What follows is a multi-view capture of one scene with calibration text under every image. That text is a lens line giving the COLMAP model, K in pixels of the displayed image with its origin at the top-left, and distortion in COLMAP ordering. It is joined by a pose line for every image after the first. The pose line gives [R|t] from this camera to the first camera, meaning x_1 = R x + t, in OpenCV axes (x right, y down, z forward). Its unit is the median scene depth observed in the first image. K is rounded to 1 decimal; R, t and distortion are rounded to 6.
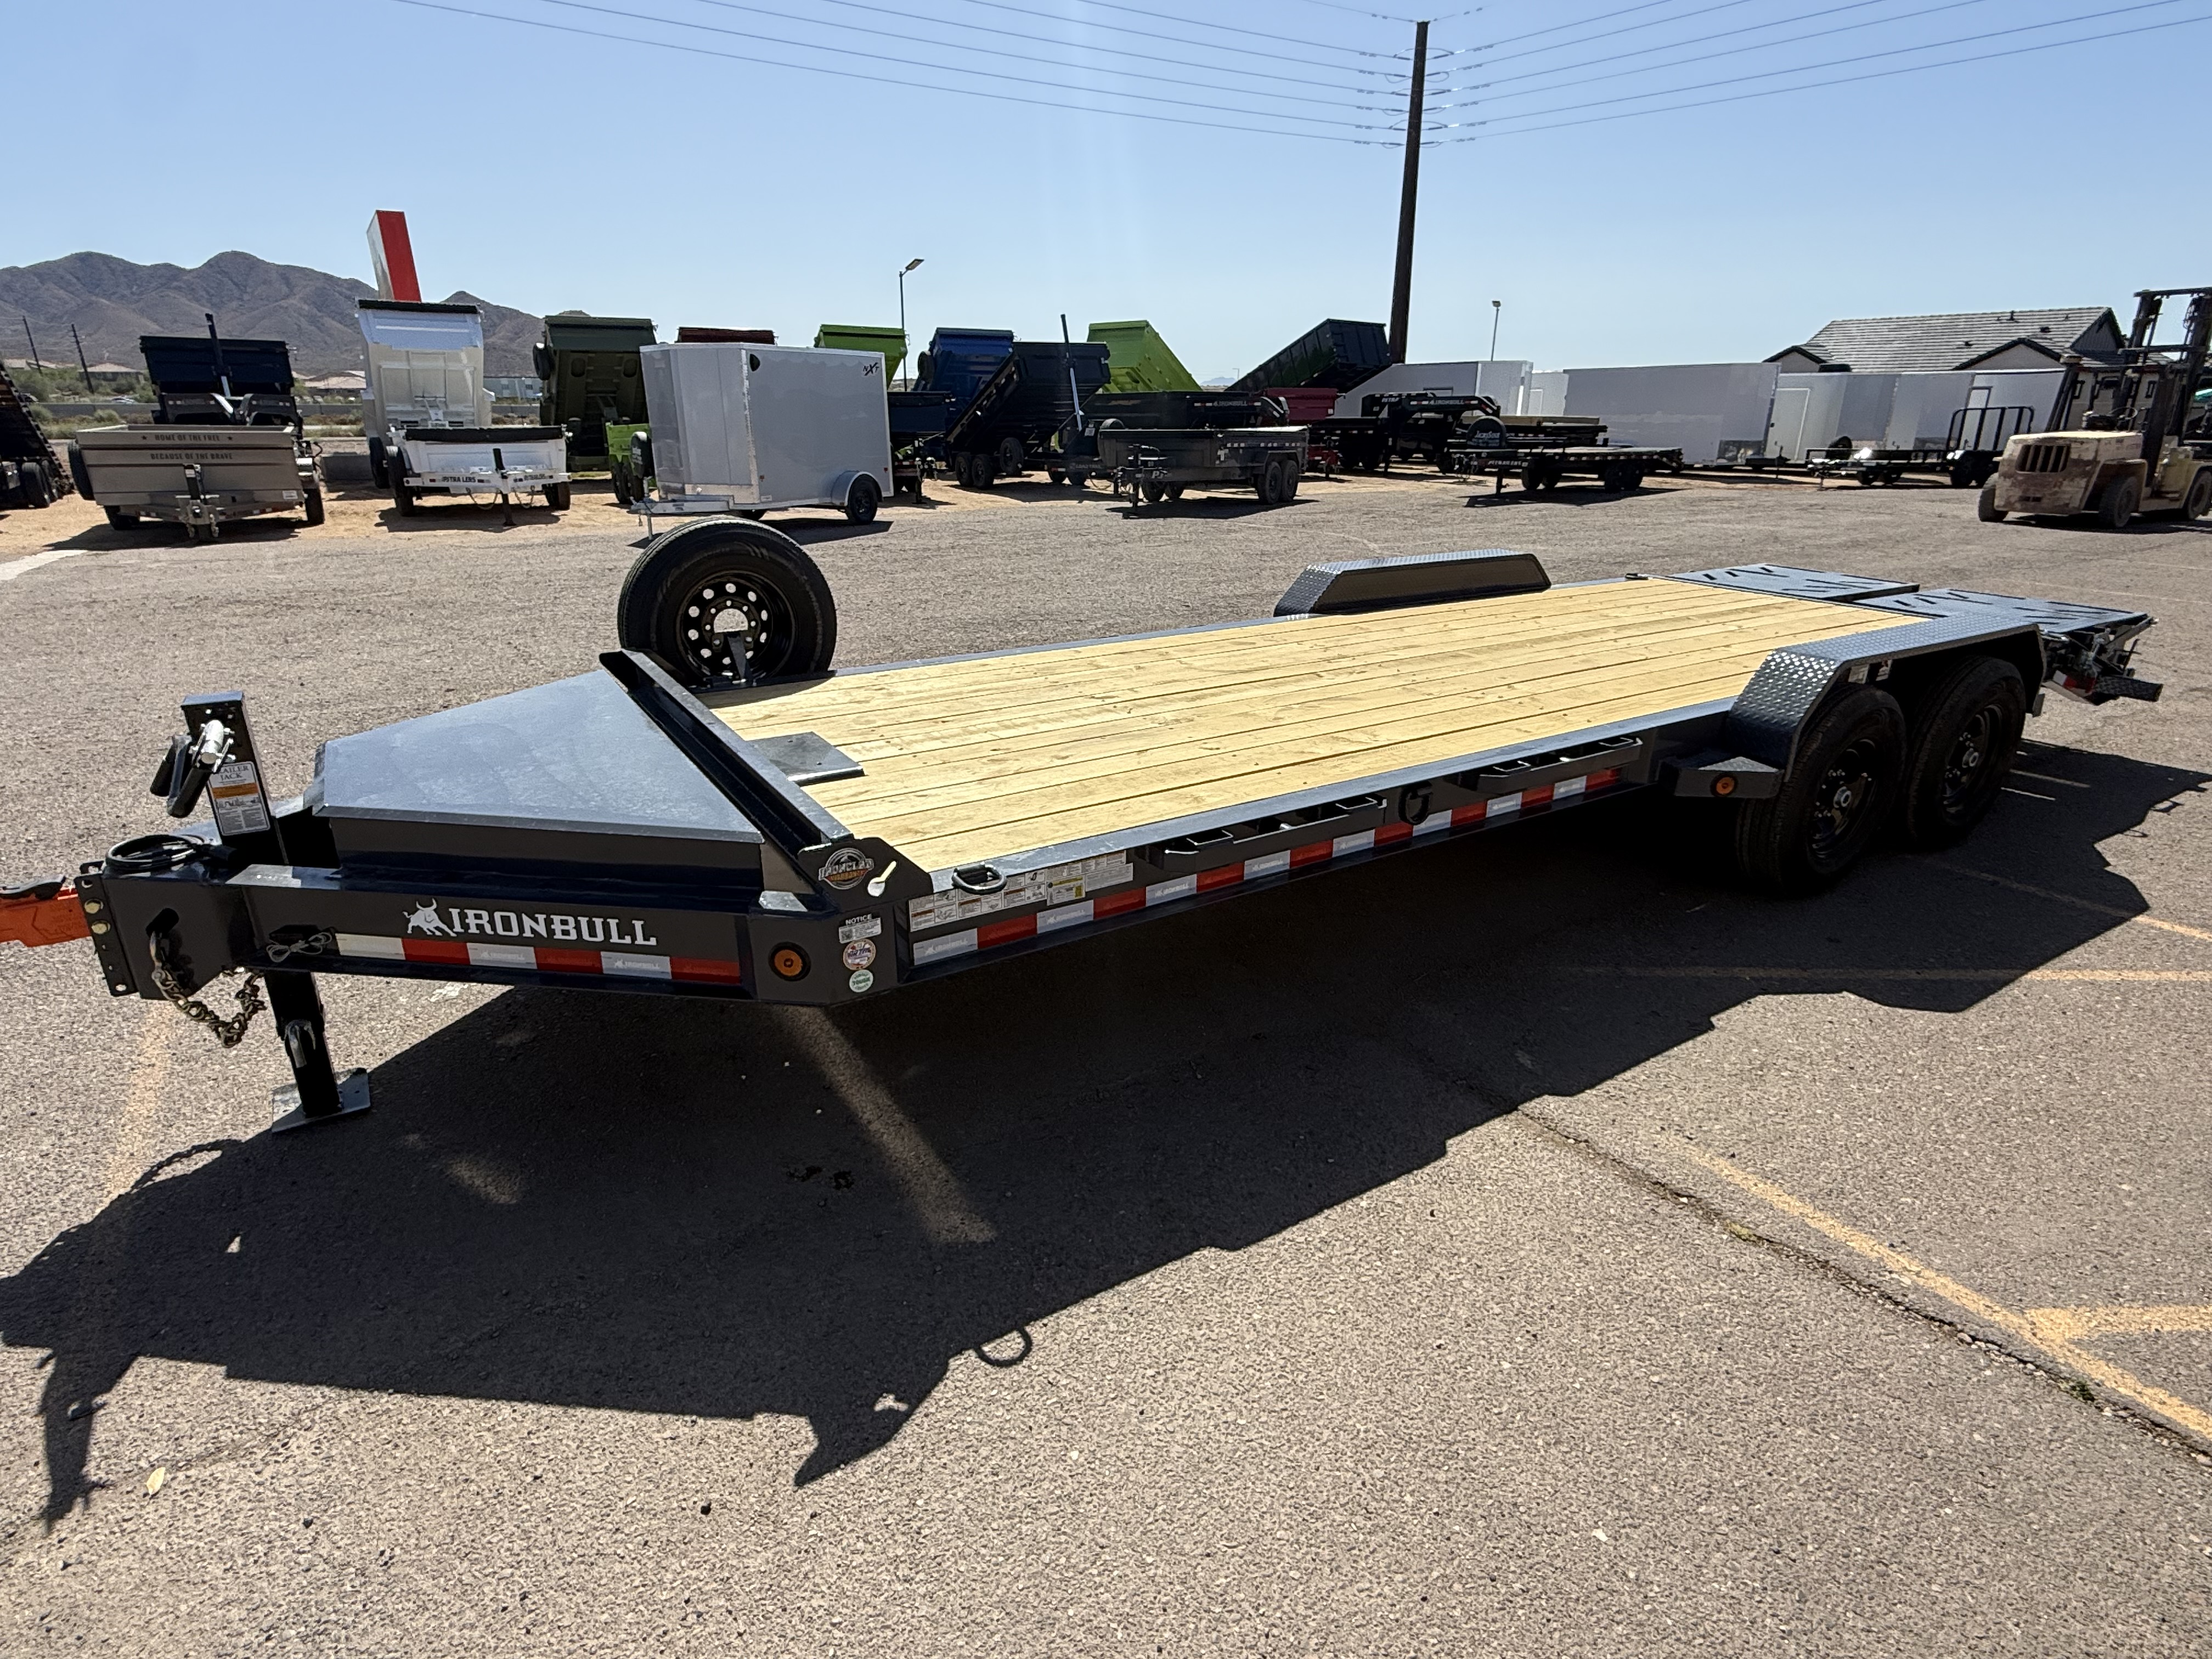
lens RADIAL K [[1149.1, 0, 1107.2], [0, 1149.1, 825.7], [0, 0, 1]] dist [0.000418, -0.001109]
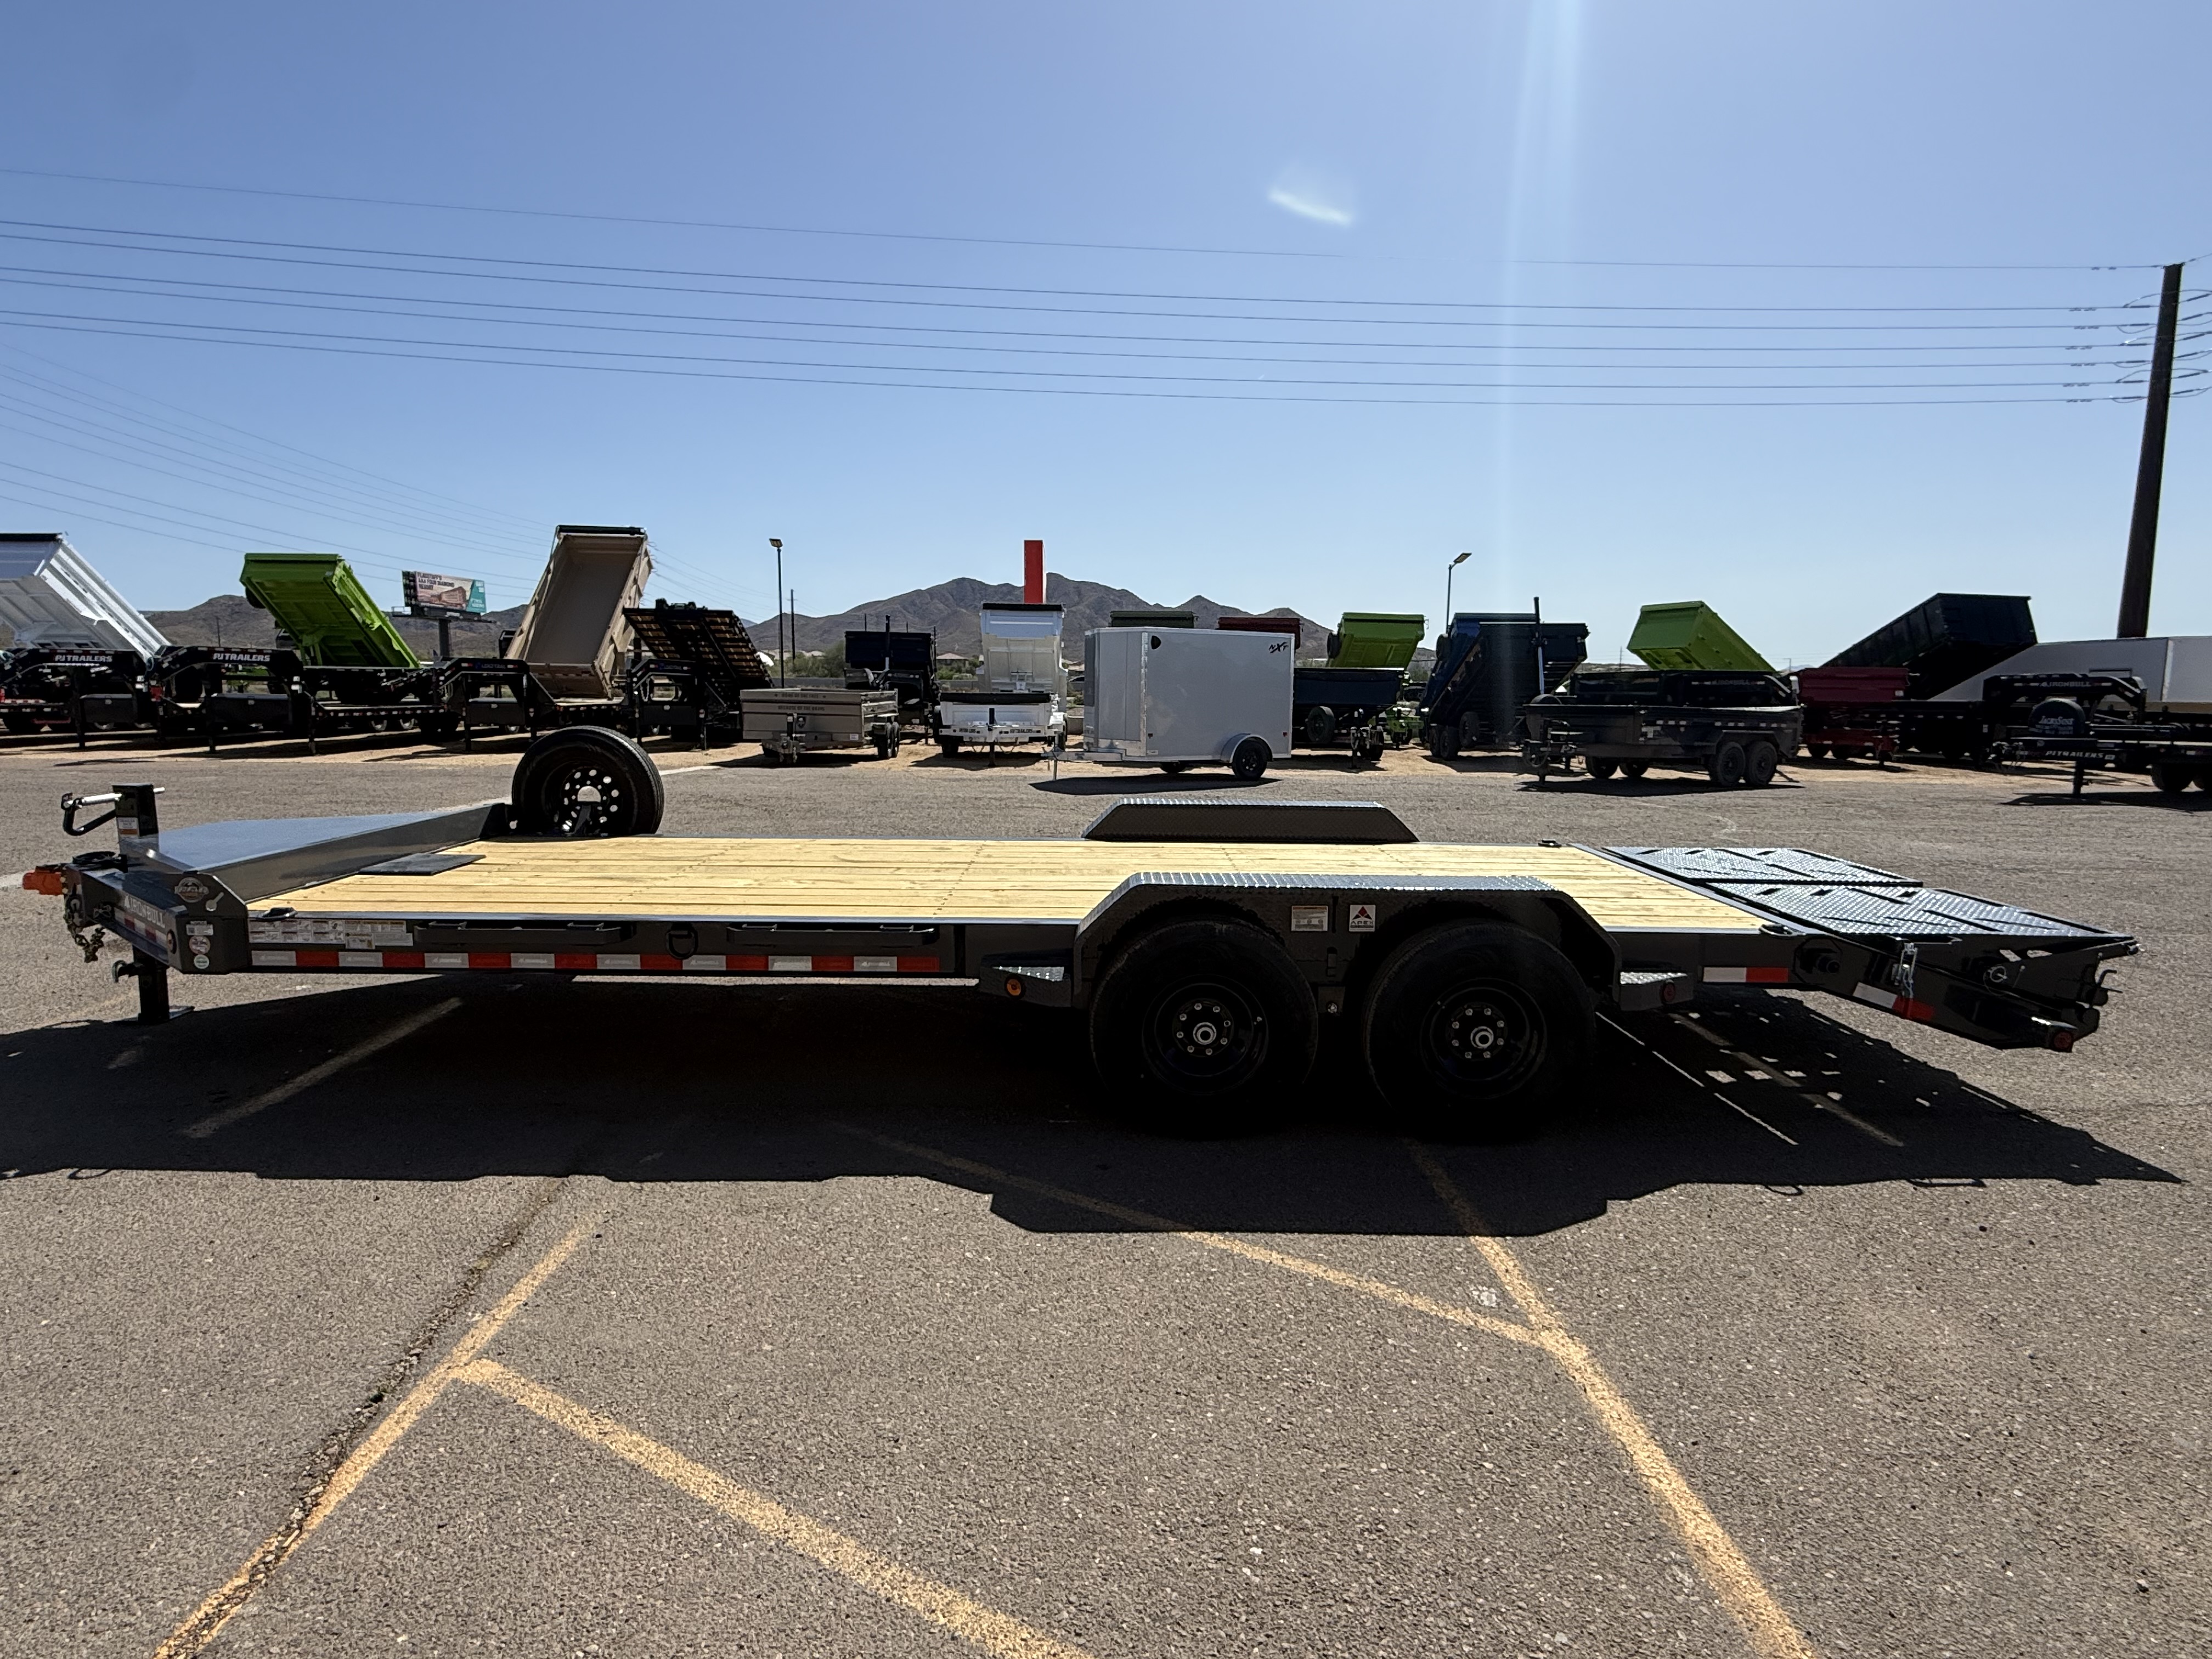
lens RADIAL K [[1149.1, 0, 1099.7], [0, 1149.1, 818.3], [0, 0, 1]] dist [0.000418, -0.001109]
pose [[0.851858, 0.069749, -0.519109, 0.221037], [-0.189635, 0.964925, -0.181543, -0.001469], [0.488239, 0.253090, 0.835206, 0.022766]]
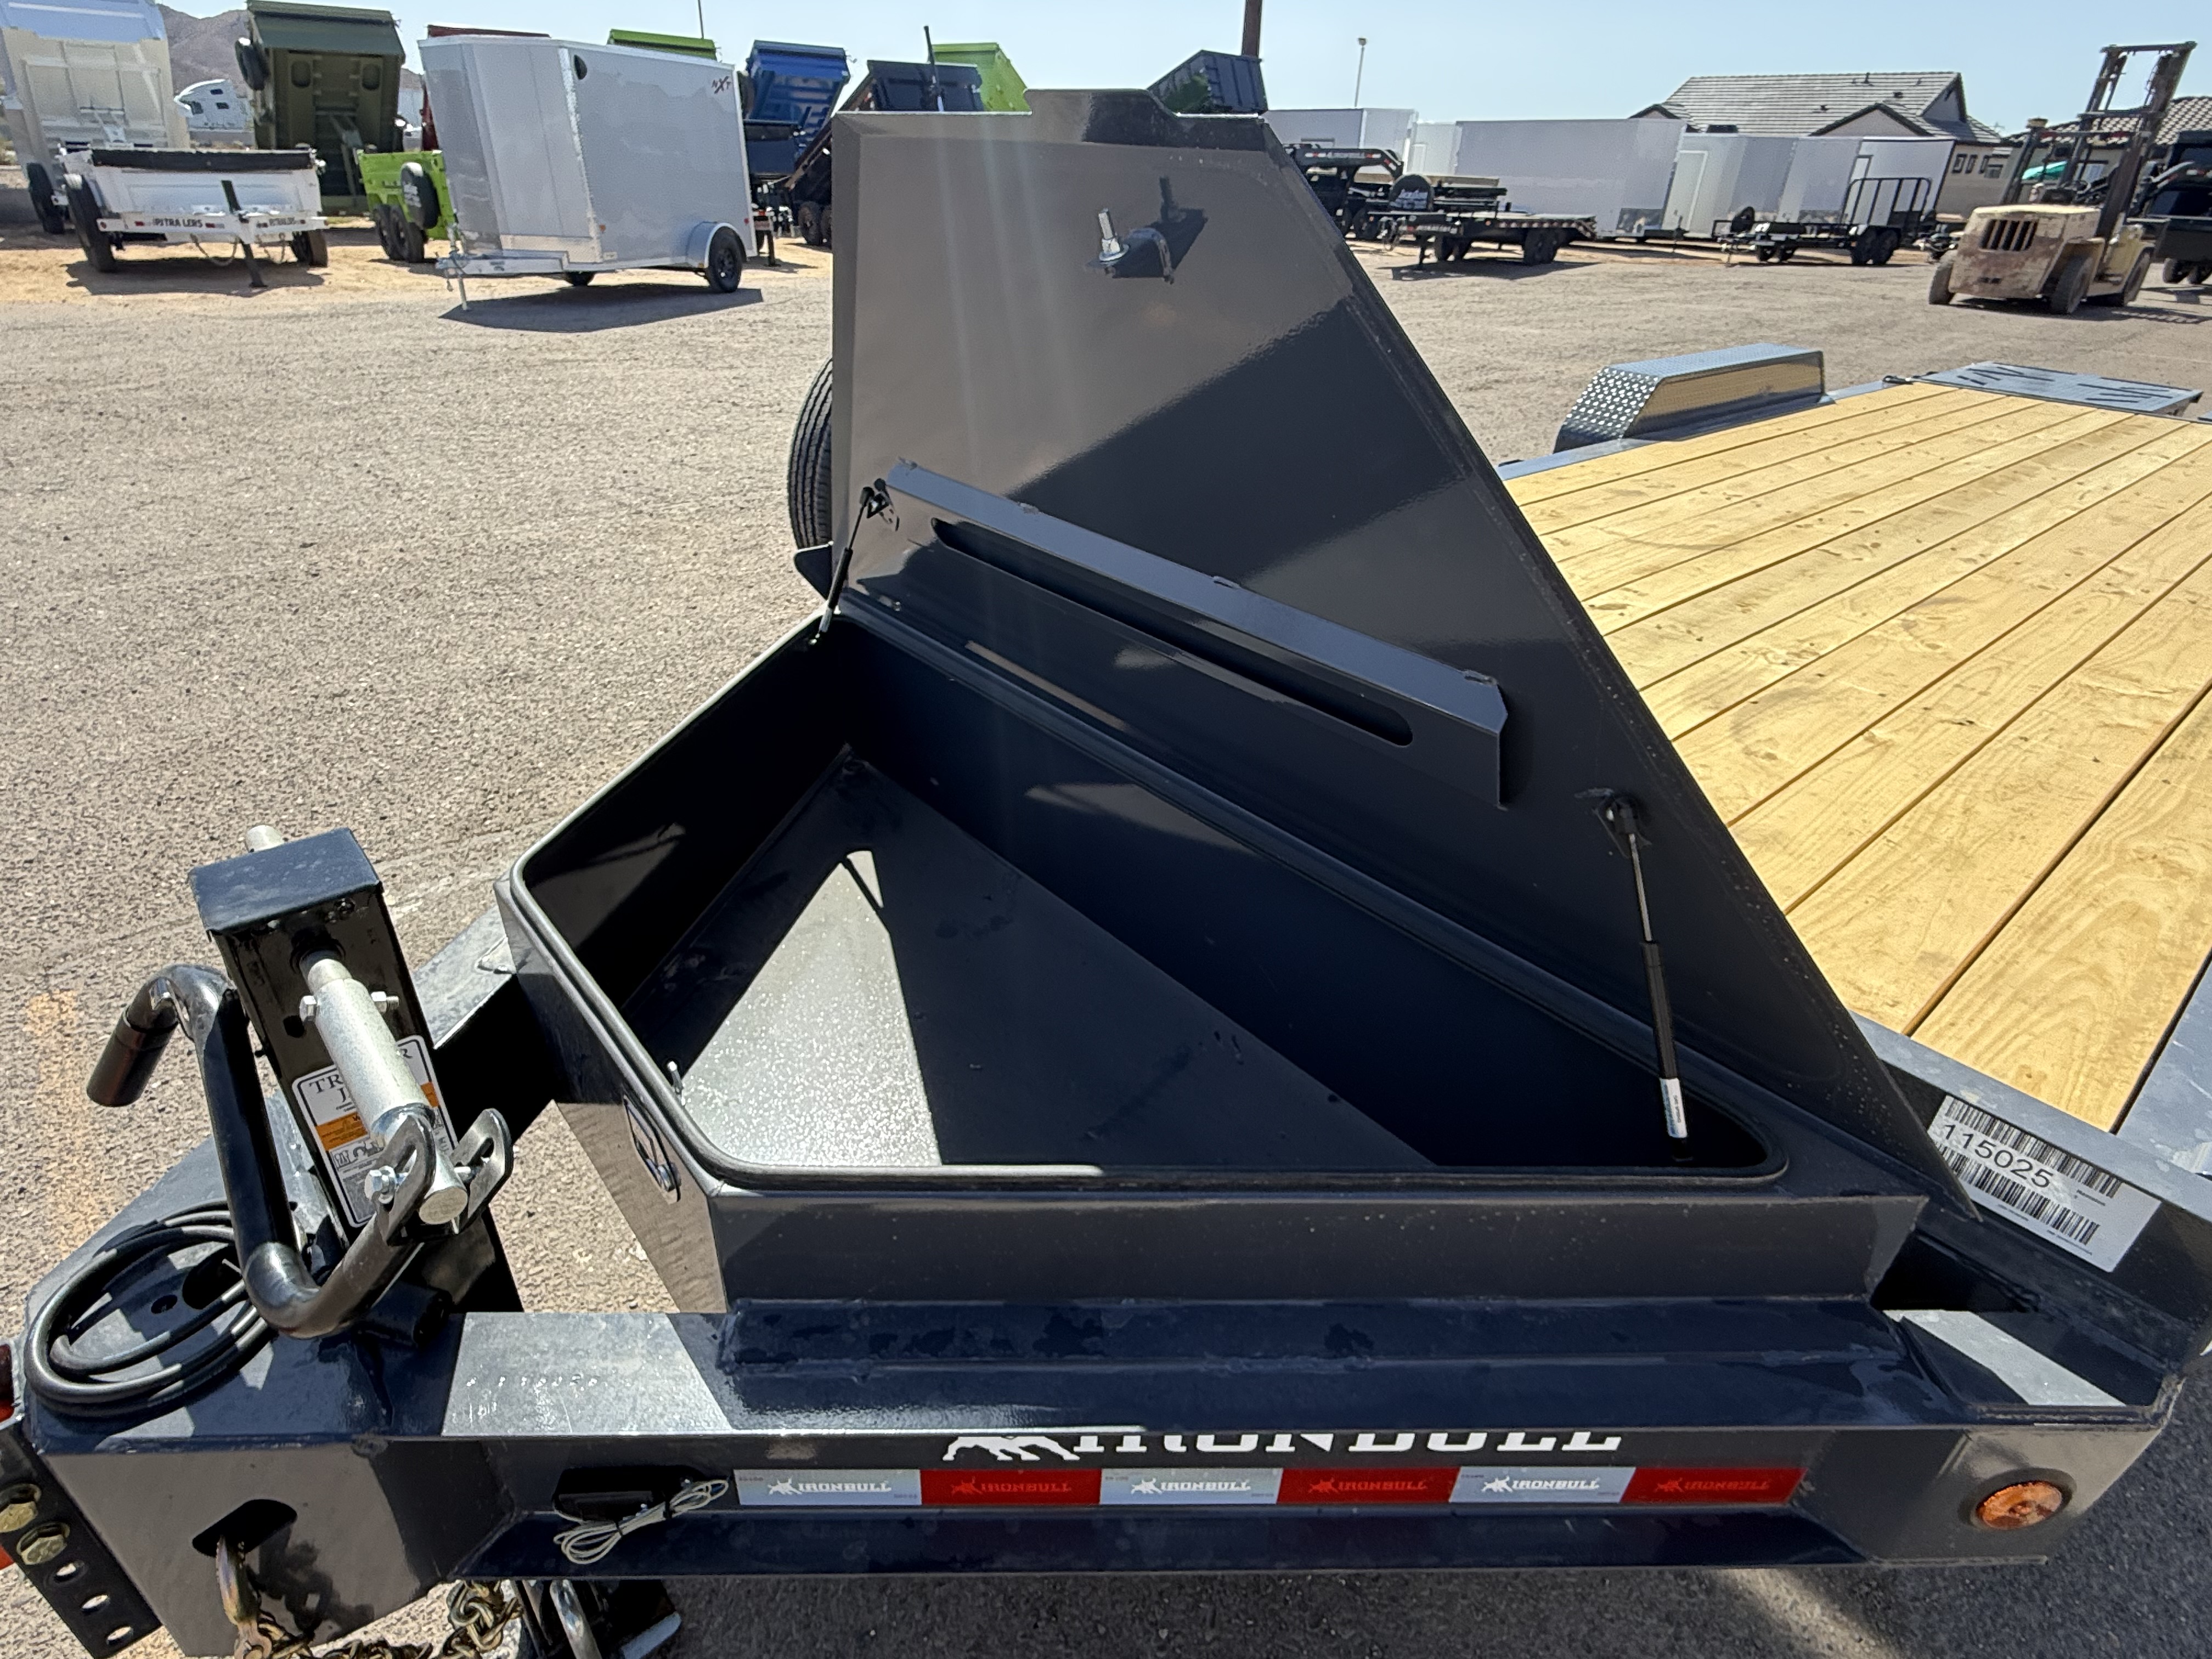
lens RADIAL K [[1149.1, 0, 1097.0], [0, 1149.1, 832.7], [0, 0, 1]] dist [0.000418, -0.001109]
pose [[0.989119, -0.051447, 0.137828, -0.077854], [0.025688, 0.982866, 0.182524, -0.023321], [-0.144856, -0.176997, 0.973493, 0.085270]]
